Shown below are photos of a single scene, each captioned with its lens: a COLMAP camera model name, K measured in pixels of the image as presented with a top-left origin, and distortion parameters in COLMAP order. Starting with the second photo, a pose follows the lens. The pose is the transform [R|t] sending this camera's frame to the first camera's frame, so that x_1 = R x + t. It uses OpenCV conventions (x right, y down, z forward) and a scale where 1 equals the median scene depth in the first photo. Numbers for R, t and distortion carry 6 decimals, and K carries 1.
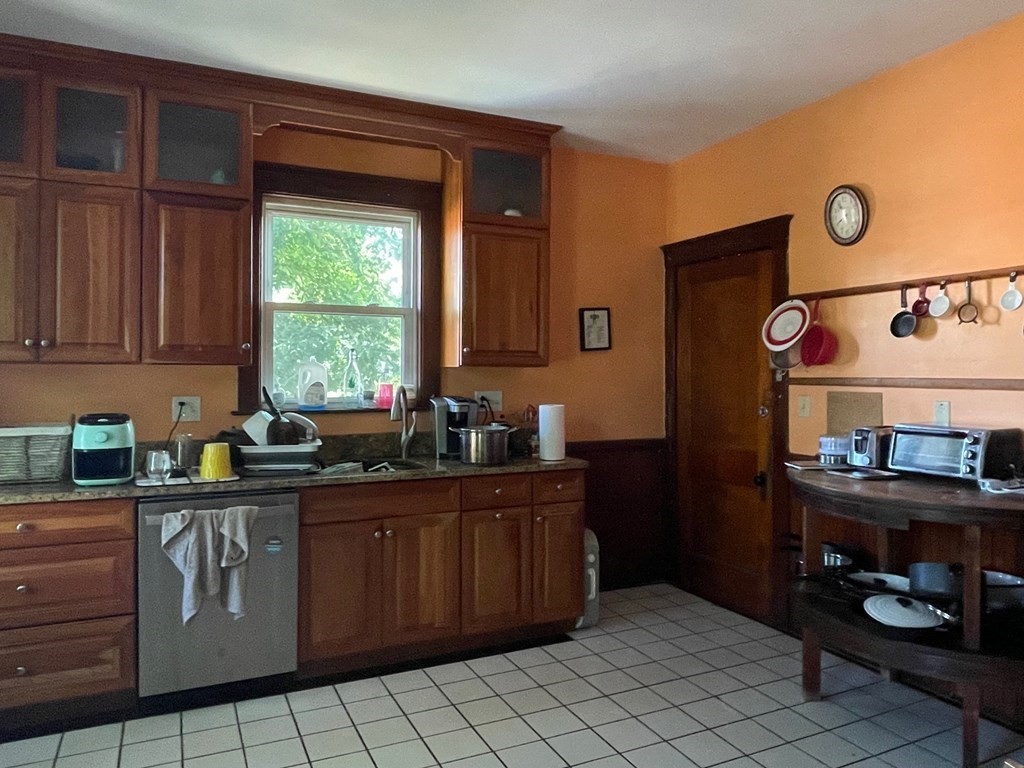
lens RADIAL K [[713.1, 0, 516.5], [0, 713.1, 376.3], [0, 0, 1]] dist [-0.003158, -0.005800]
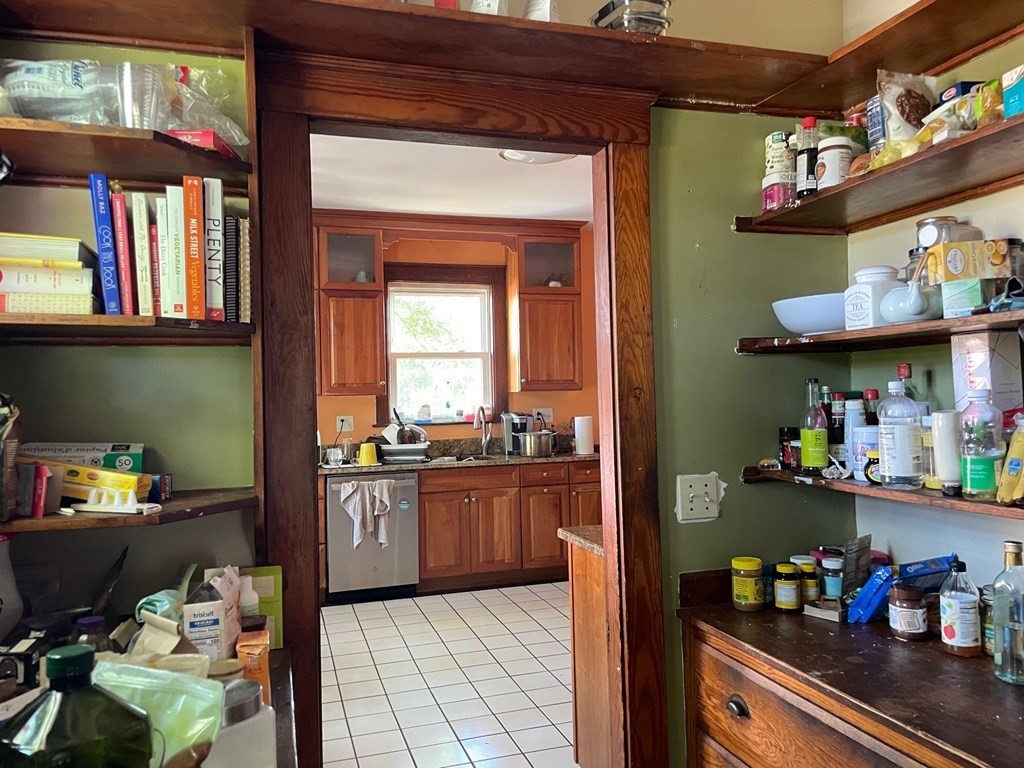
lens RADIAL K [[763.8, 0, 511.1], [0, 763.8, 385.7], [0, 0, 1]] dist [0.011936, 0.002175]
pose [[0.988806, -0.028479, -0.146462, 0.146949], [0.025779, 0.999461, -0.020302, 0.005543], [0.146962, 0.016299, 0.989008, -0.615095]]
